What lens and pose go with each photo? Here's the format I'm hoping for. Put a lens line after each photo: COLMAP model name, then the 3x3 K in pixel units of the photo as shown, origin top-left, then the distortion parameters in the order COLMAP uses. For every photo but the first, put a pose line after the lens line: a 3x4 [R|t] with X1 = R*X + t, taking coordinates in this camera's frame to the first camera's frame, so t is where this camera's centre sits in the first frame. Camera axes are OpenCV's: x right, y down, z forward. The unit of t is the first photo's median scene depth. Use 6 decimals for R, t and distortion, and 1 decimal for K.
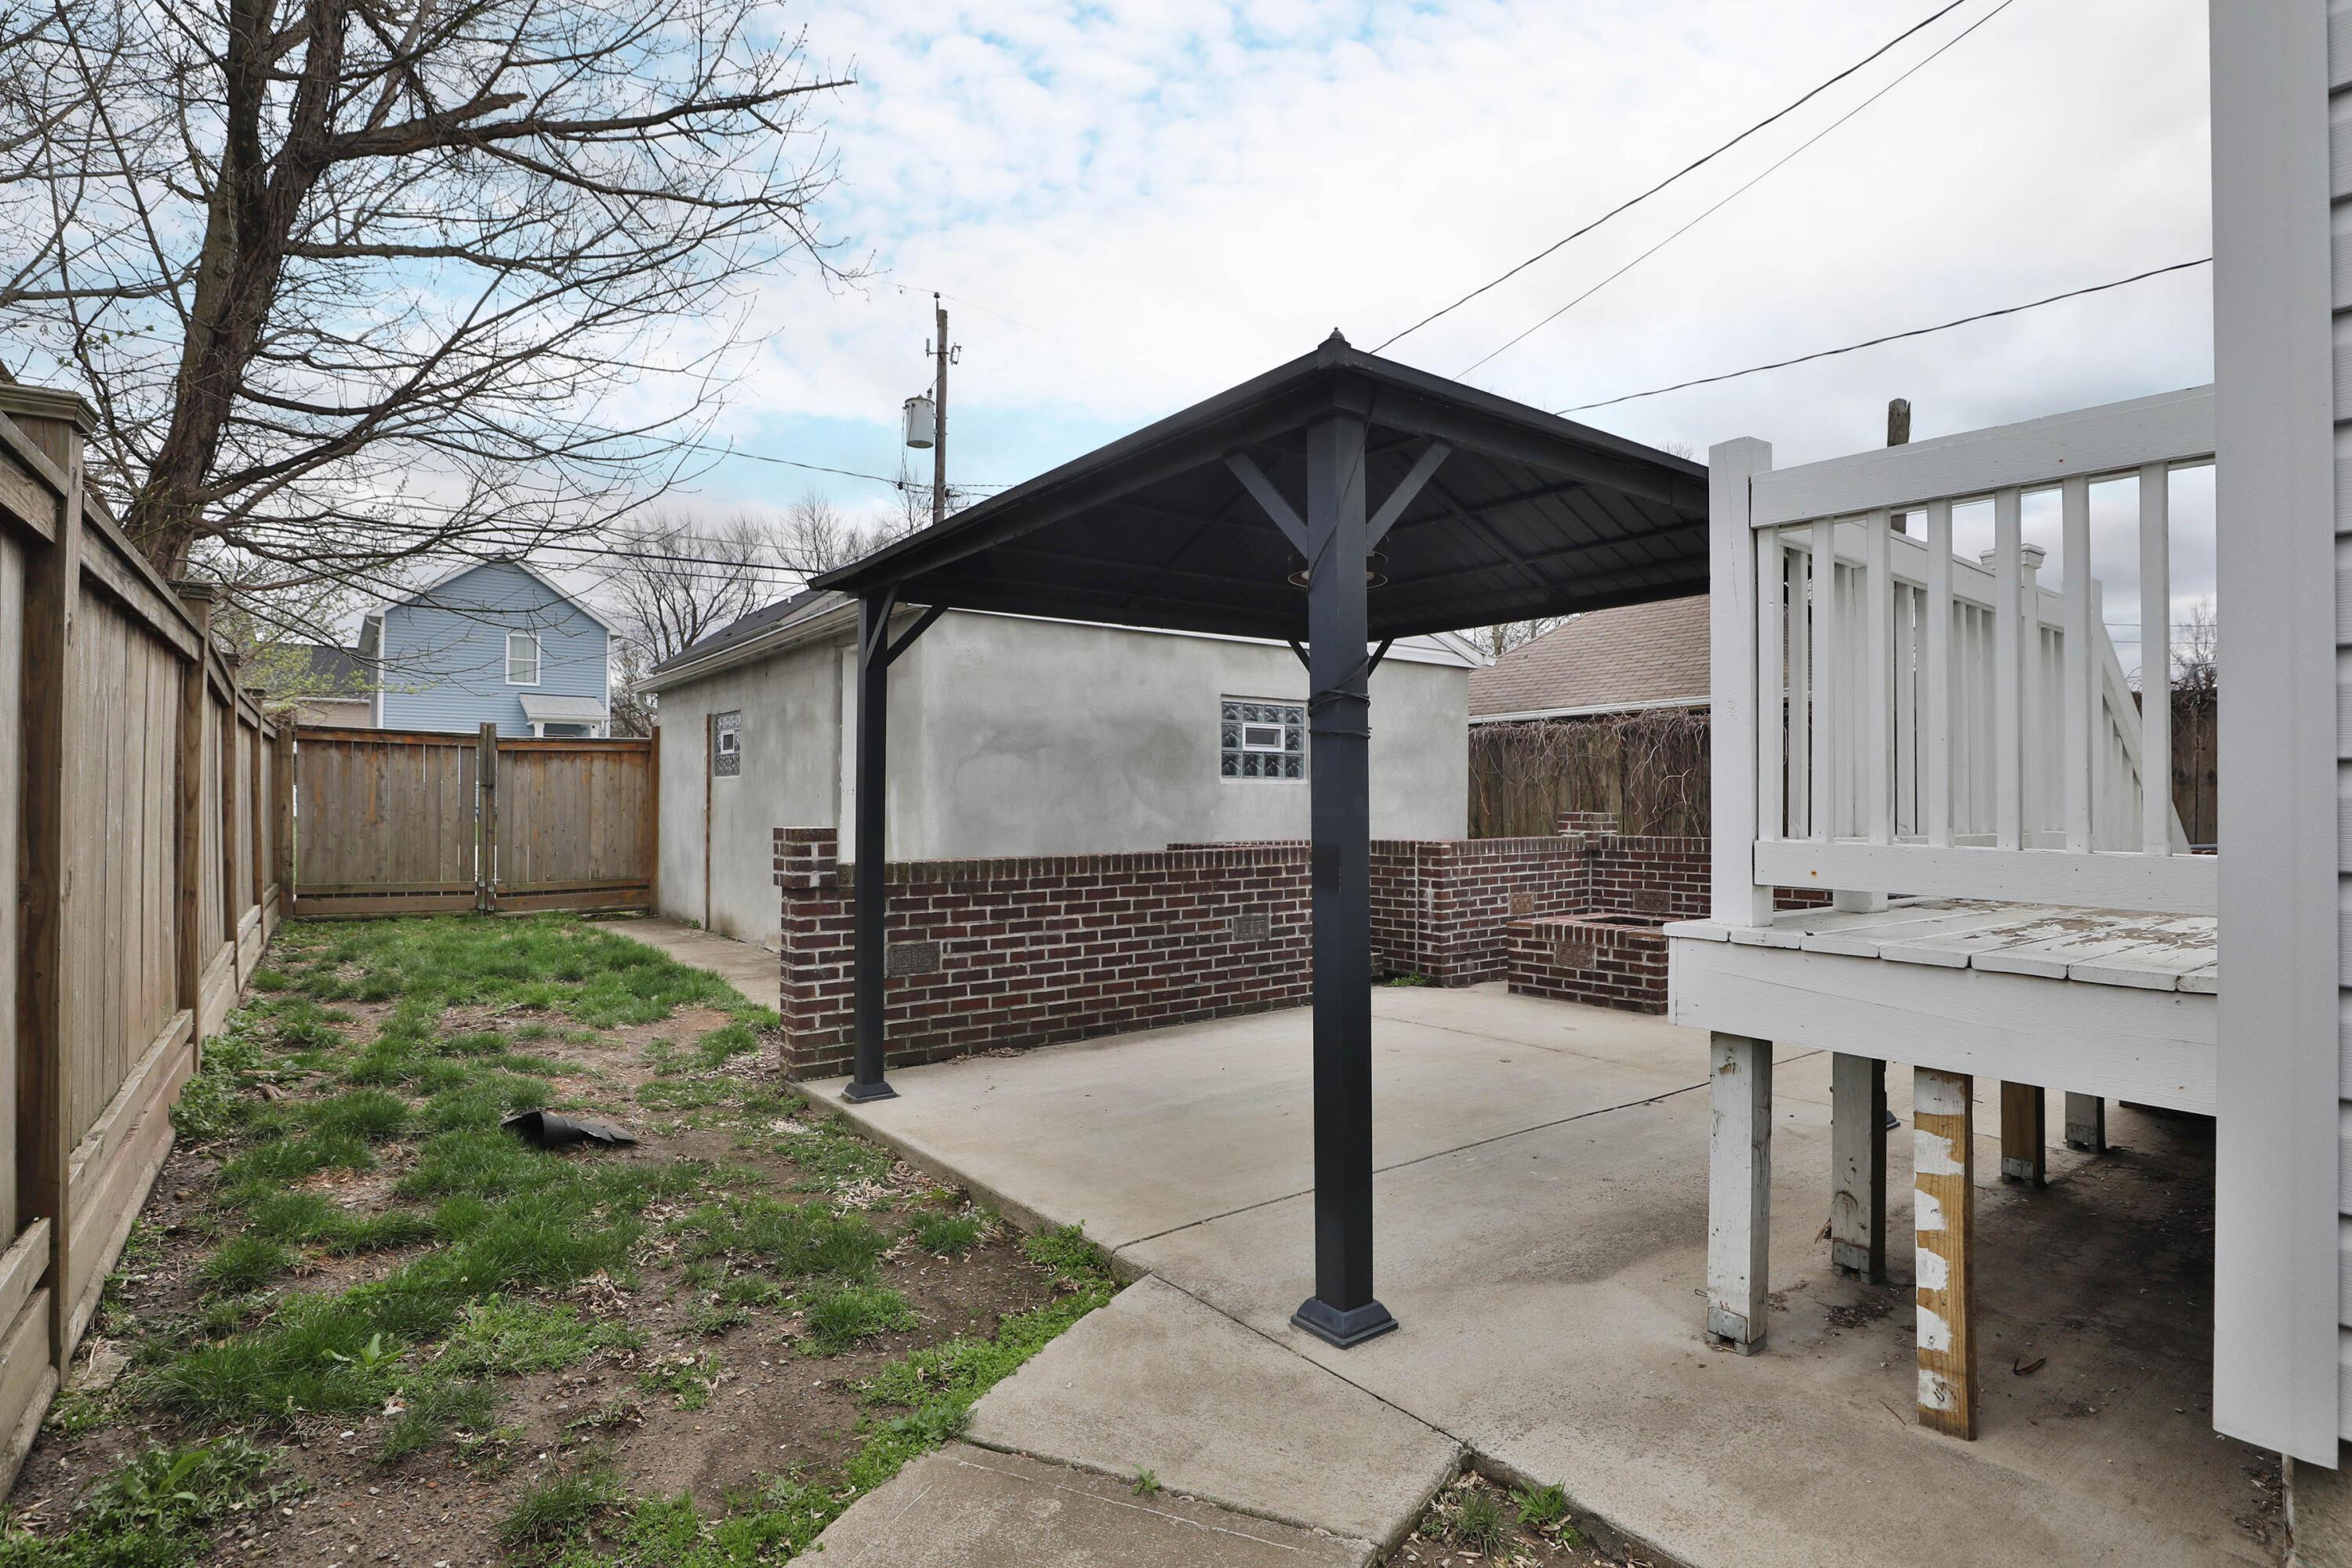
lens RADIAL K [[1125.5, 0, 1153.6], [0, 1125.5, 795.5], [0, 0, 1]] dist [-0.004460, 0.003198]
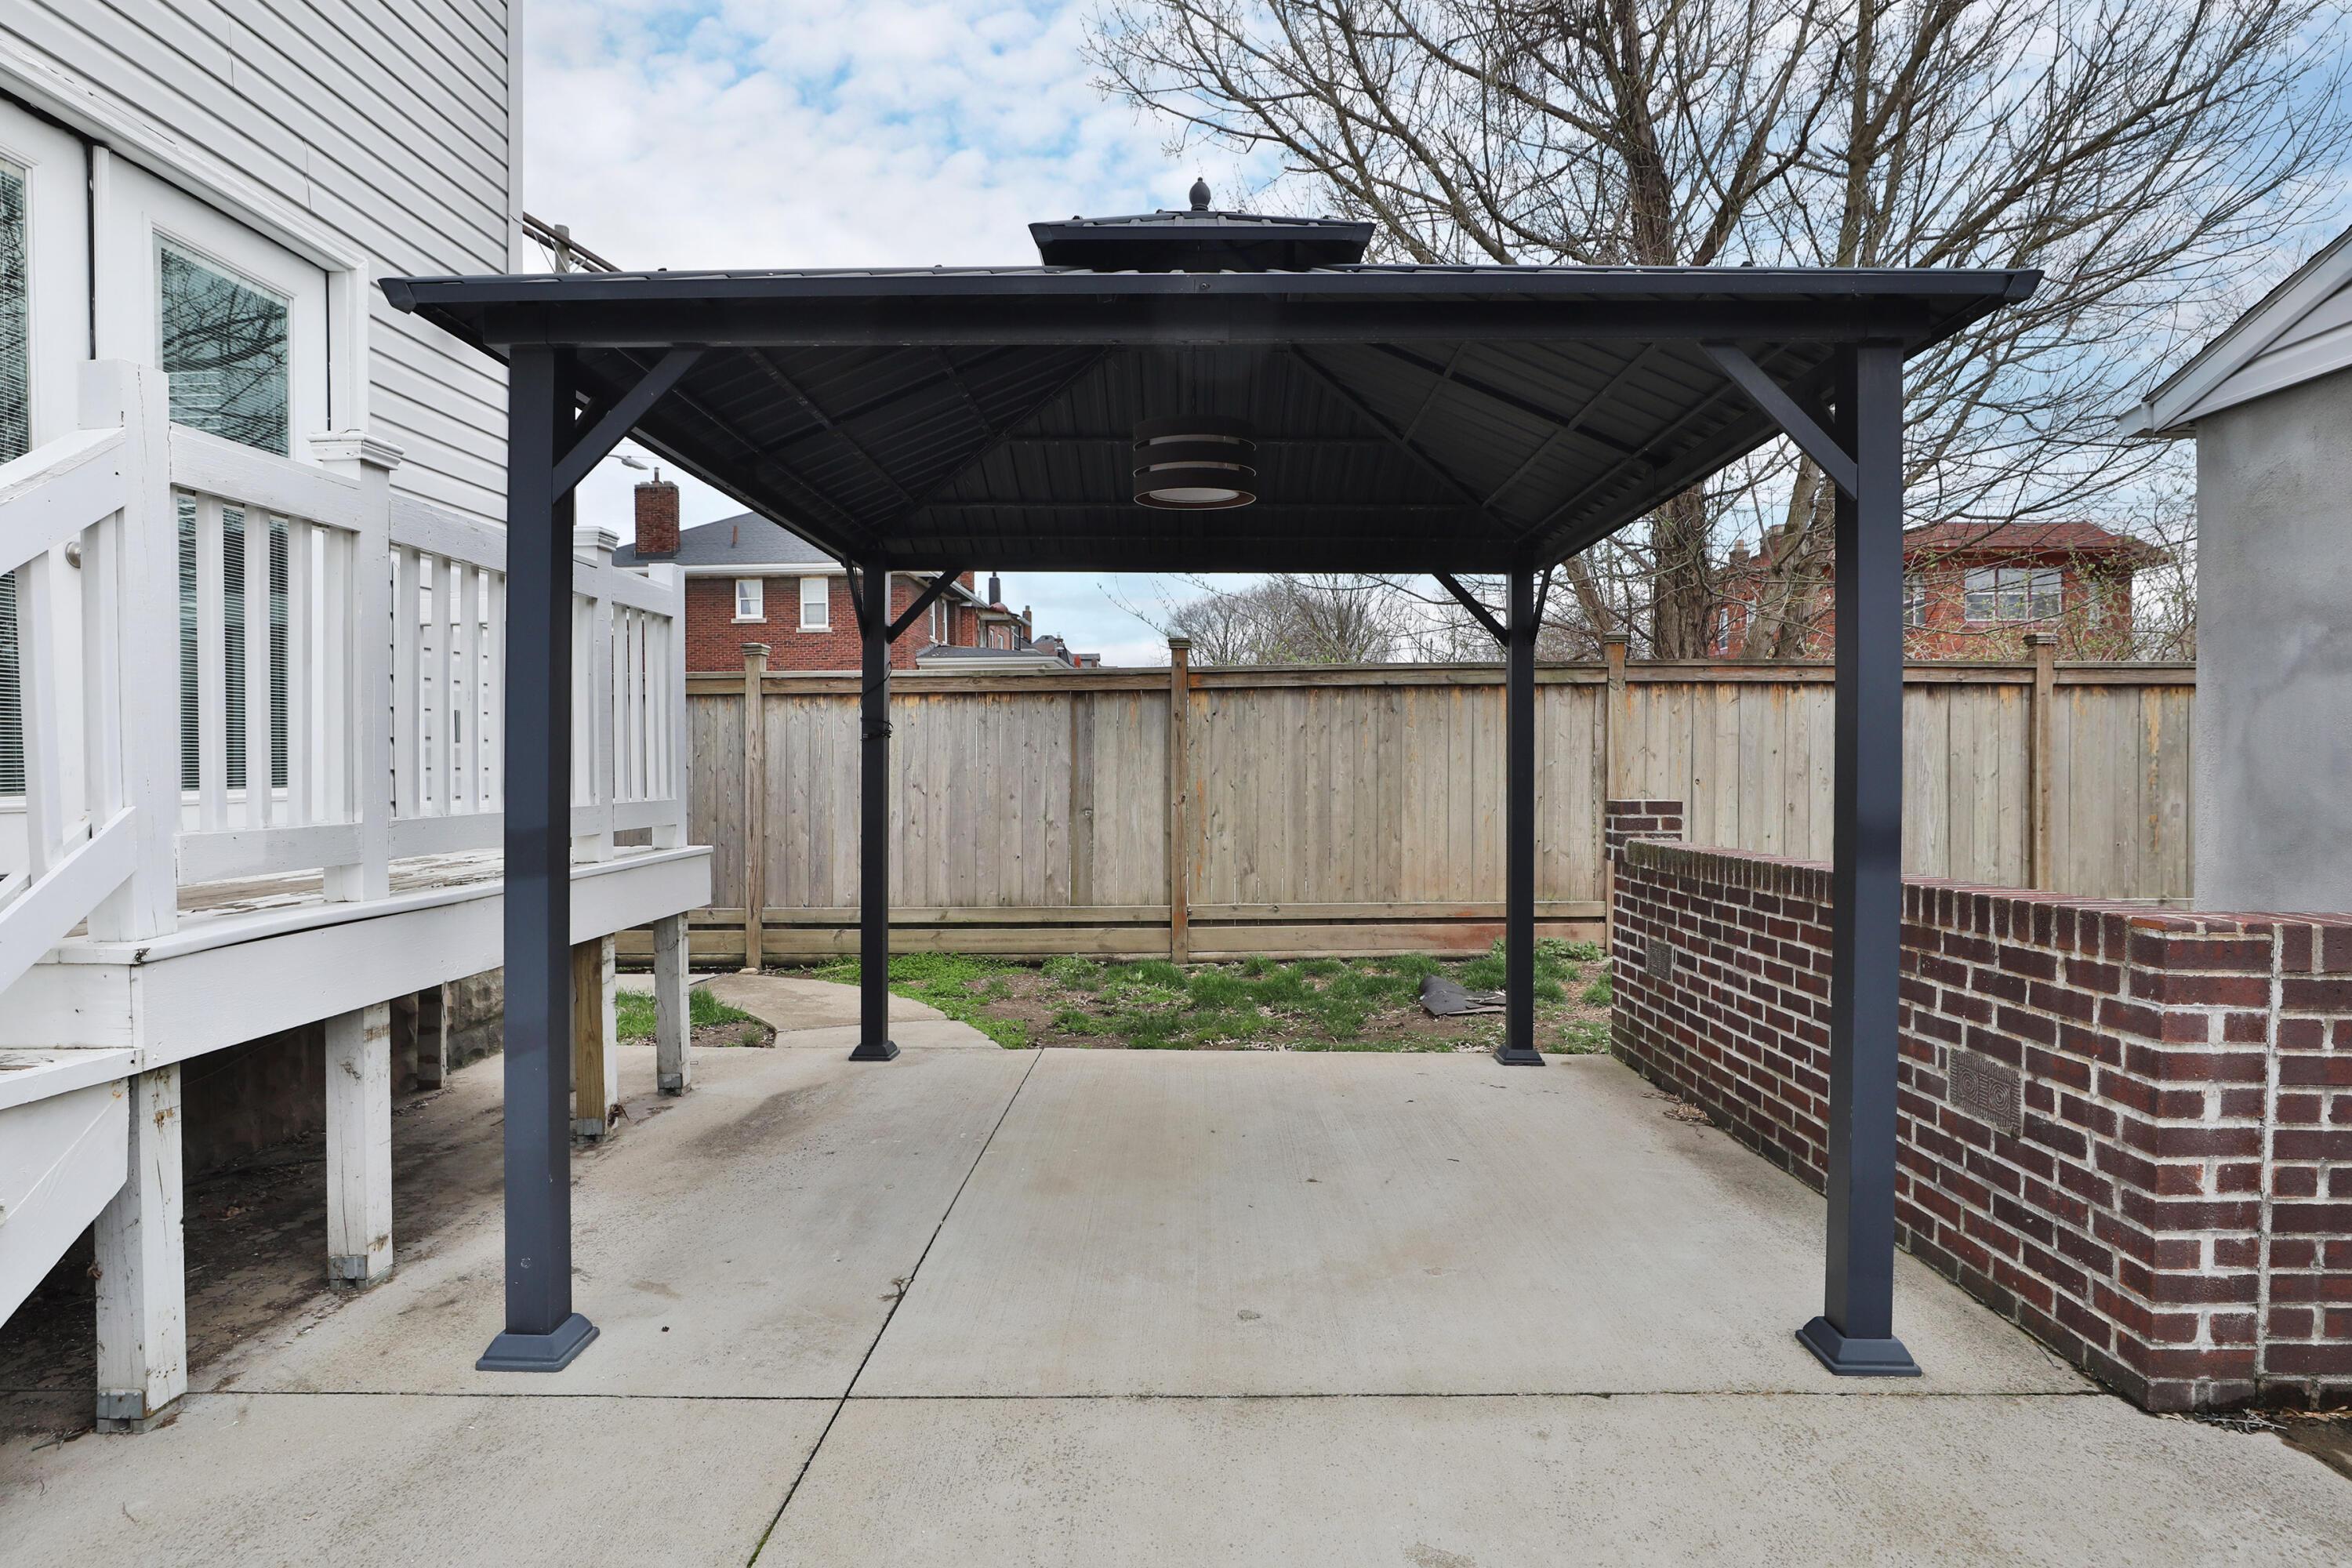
lens RADIAL K [[1222.2, 0, 1270.6], [0, 1222.2, 756.5], [0, 0, 1]] dist [-0.034635, 0.009466]
pose [[-0.531013, -0.008113, -0.847325, 0.575676], [0.004227, 0.999916, -0.012223, 0.001956], [0.847353, -0.010072, -0.530934, 0.988504]]
